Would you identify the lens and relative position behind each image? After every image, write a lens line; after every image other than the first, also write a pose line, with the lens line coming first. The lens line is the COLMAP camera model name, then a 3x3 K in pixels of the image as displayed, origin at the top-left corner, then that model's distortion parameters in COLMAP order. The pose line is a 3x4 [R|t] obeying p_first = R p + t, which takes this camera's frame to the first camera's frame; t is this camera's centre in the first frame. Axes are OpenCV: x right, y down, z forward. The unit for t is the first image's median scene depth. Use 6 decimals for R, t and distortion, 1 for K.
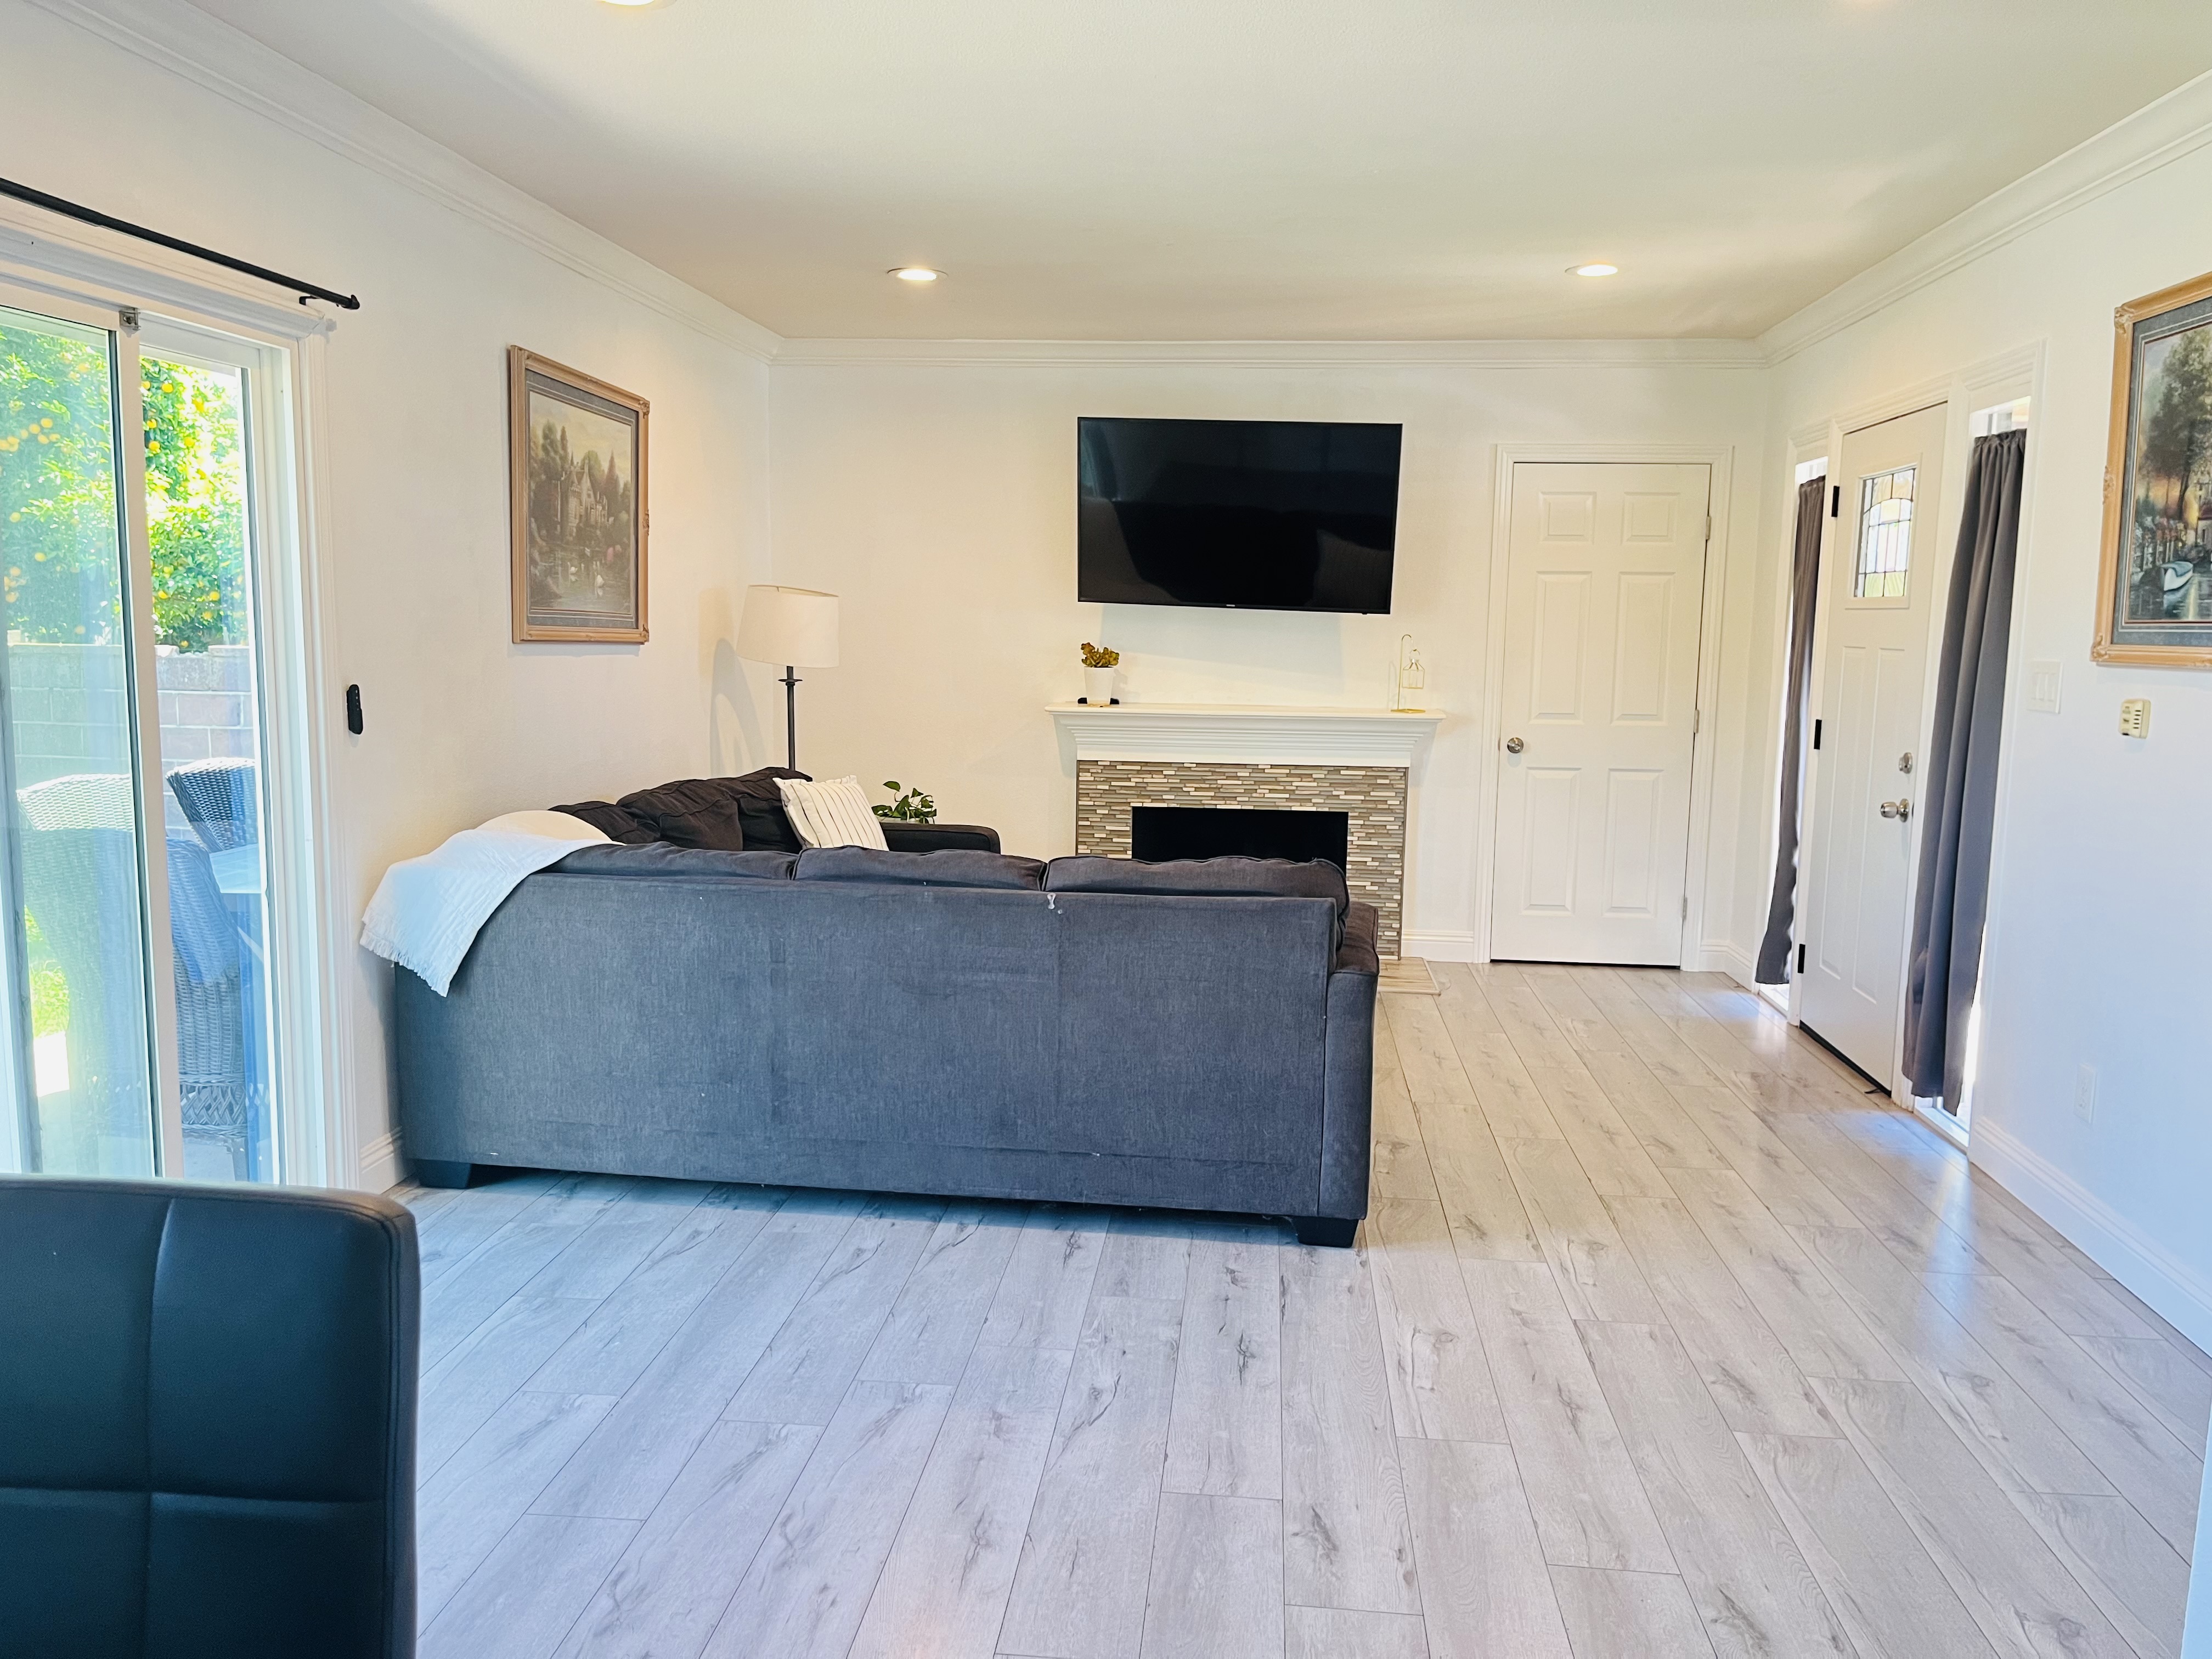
lens RADIAL K [[1684.6, 0, 1111.6], [0, 1684.6, 838.8], [0, 0, 1]] dist [0.058950, -0.080307]
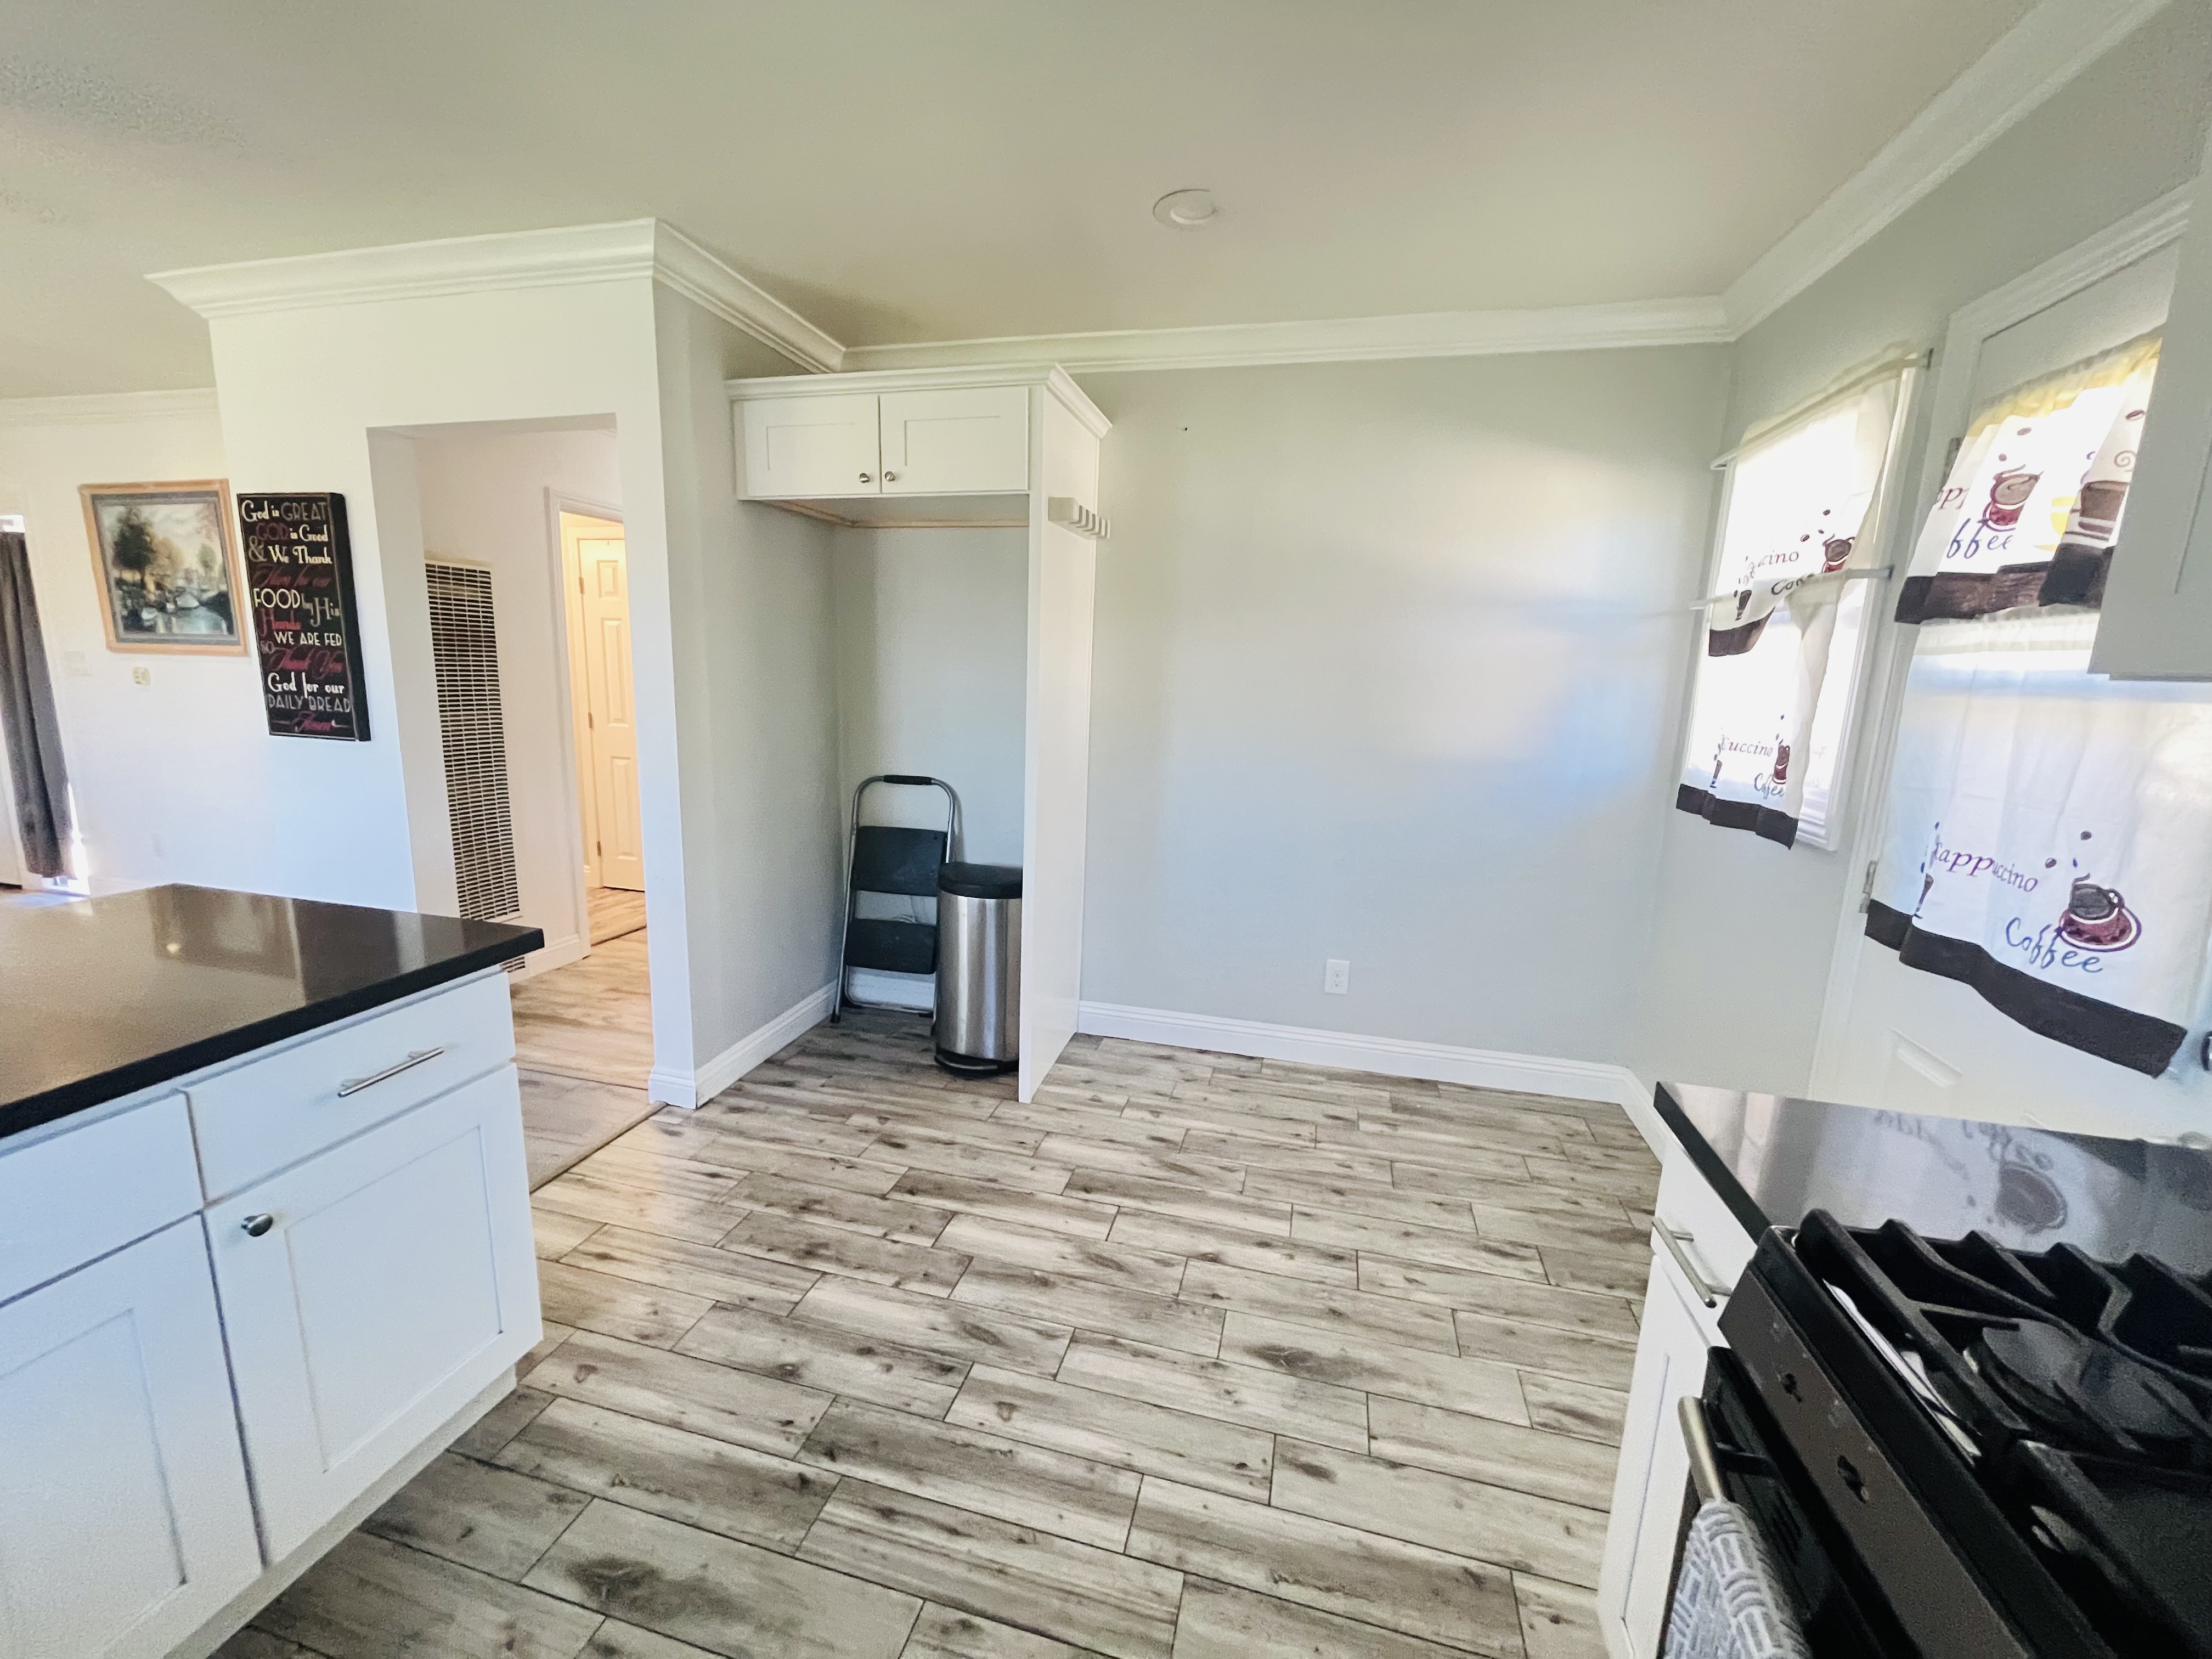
lens RADIAL K [[893.4, 0, 1102.0], [0, 893.4, 825.5], [0, 0, 1]] dist [-0.004586, 0.000188]
pose [[0.156421, -0.186237, 0.969973, -0.304941], [0.099804, 0.980016, 0.172070, 0.038451], [-0.982635, 0.069892, 0.171882, -0.355593]]
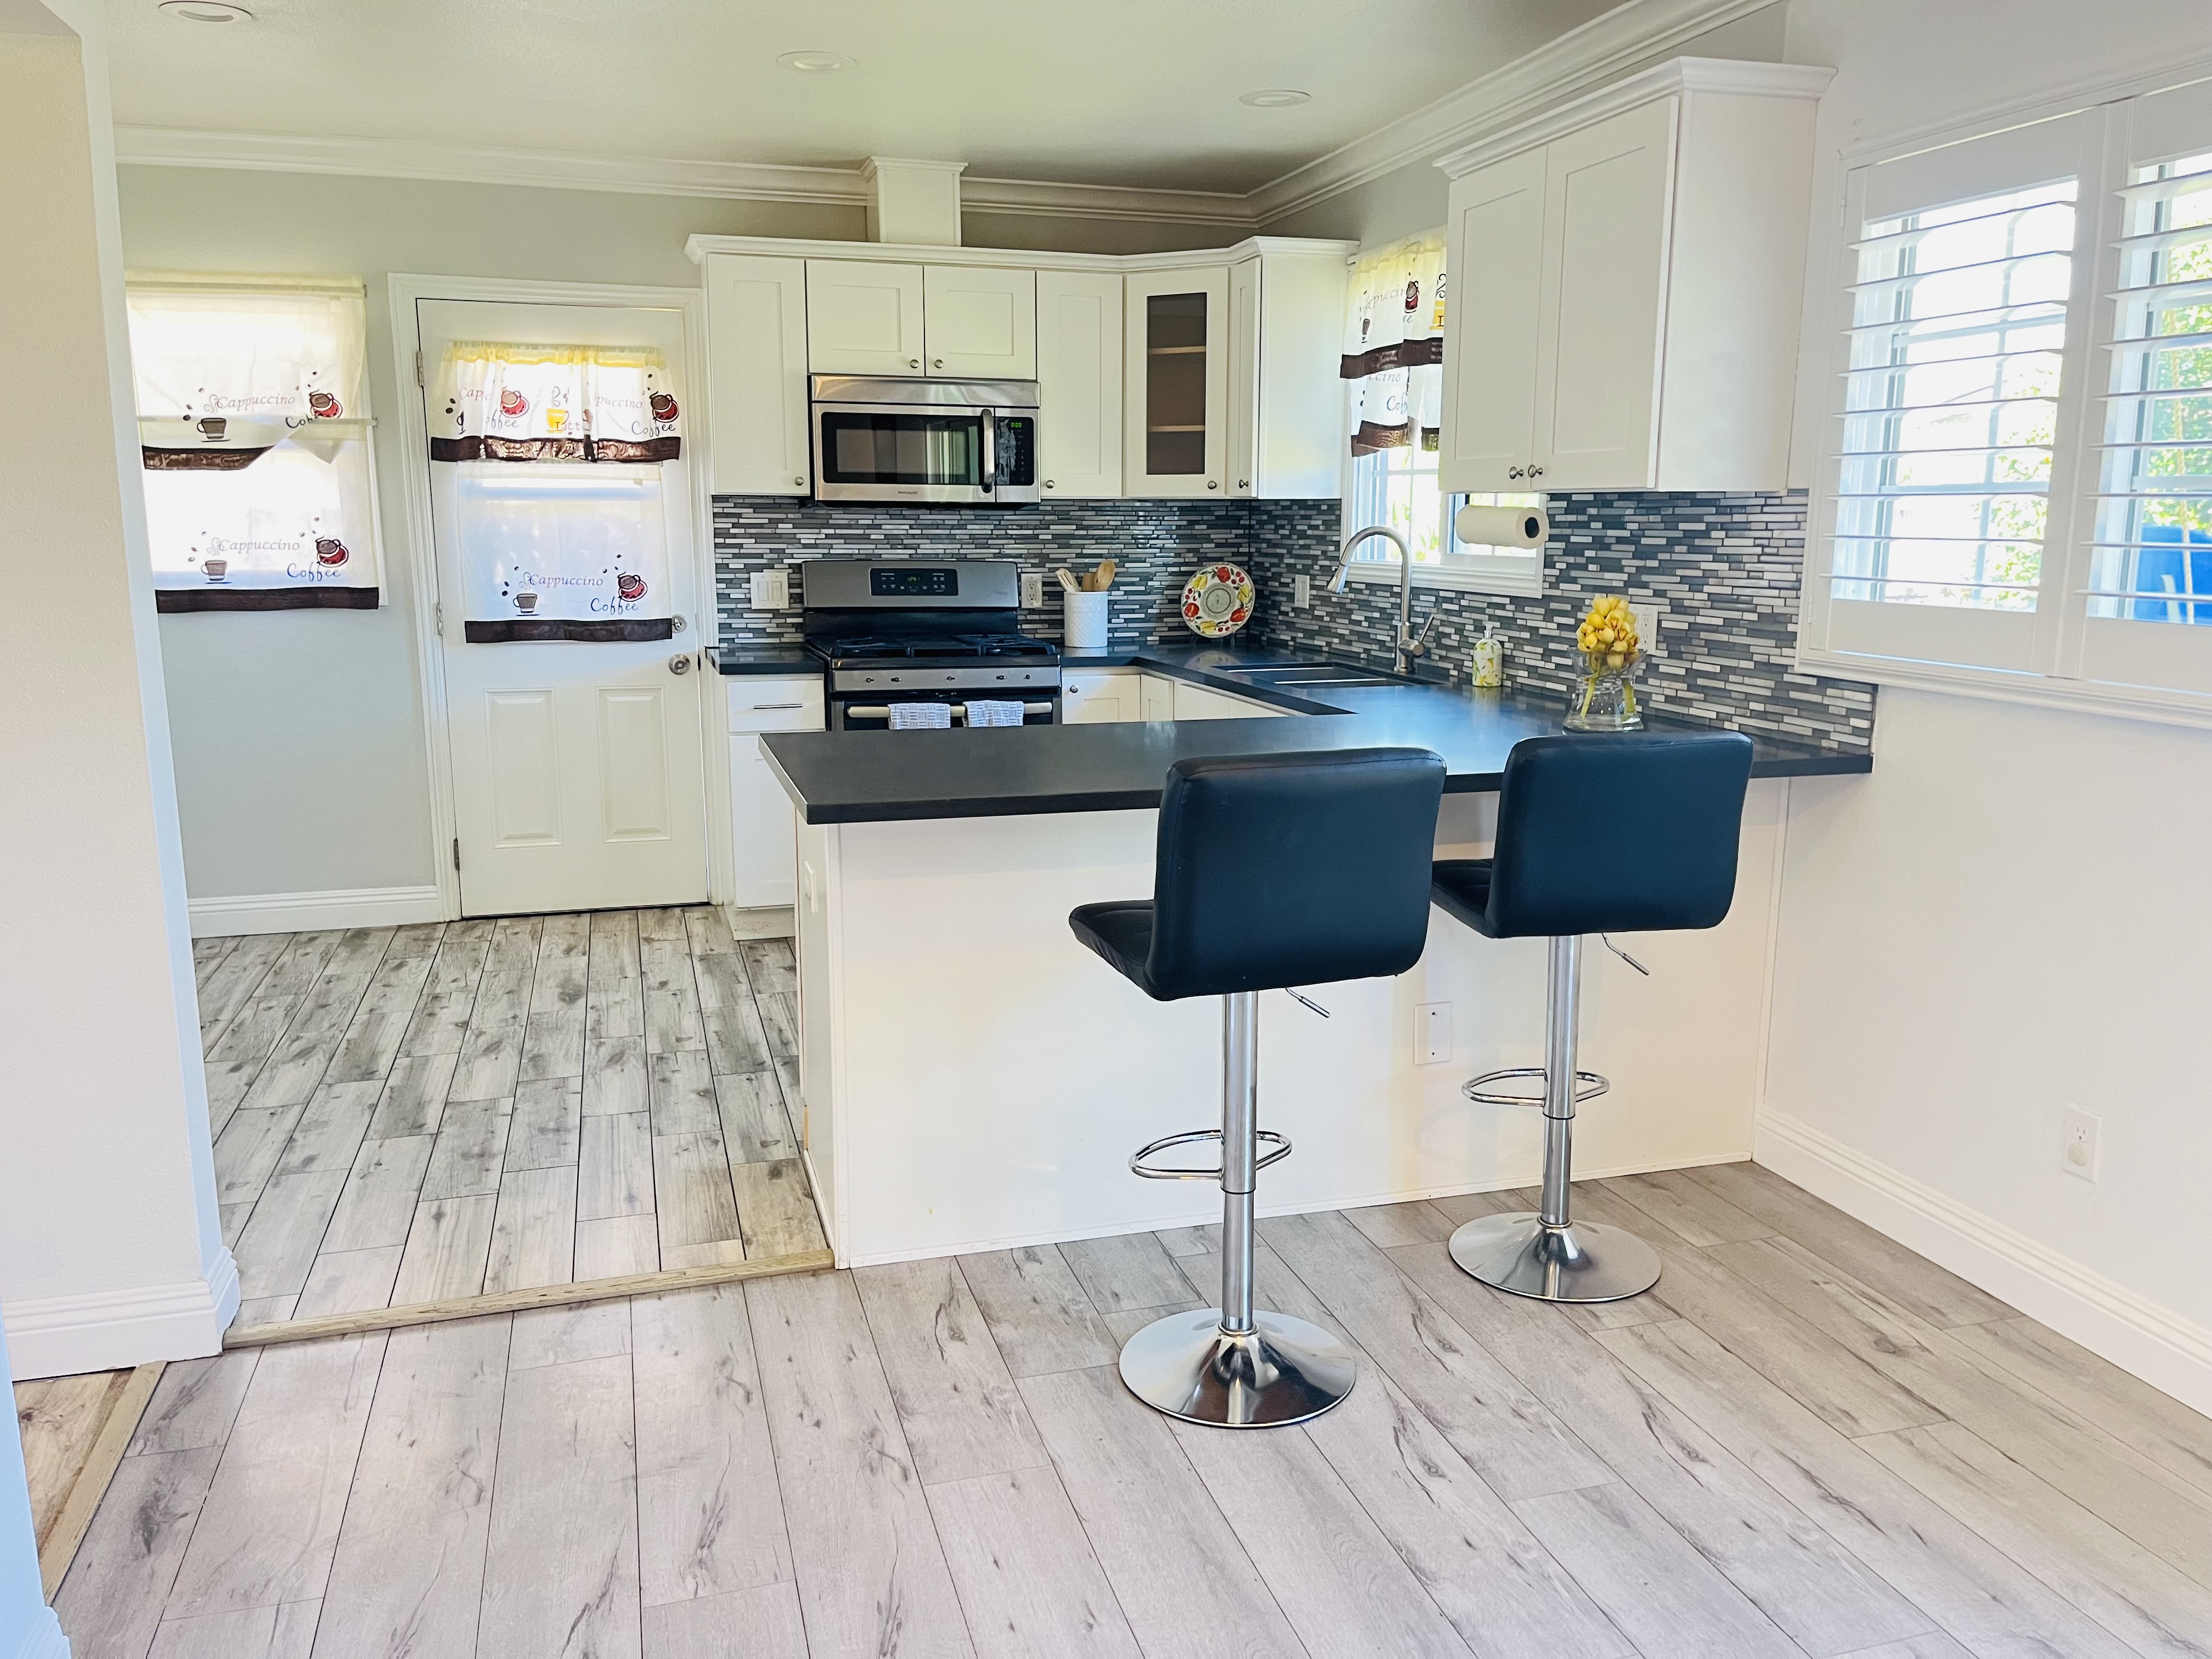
lens RADIAL K [[1684.6, 0, 1125.0], [0, 1684.6, 847.8], [0, 0, 1]] dist [0.058950, -0.080307]
pose [[-0.925568, 0.055853, -0.374438, 0.107966], [-0.066507, 0.949687, 0.306059, -0.078698], [0.372693, 0.308181, -0.875285, 0.635289]]
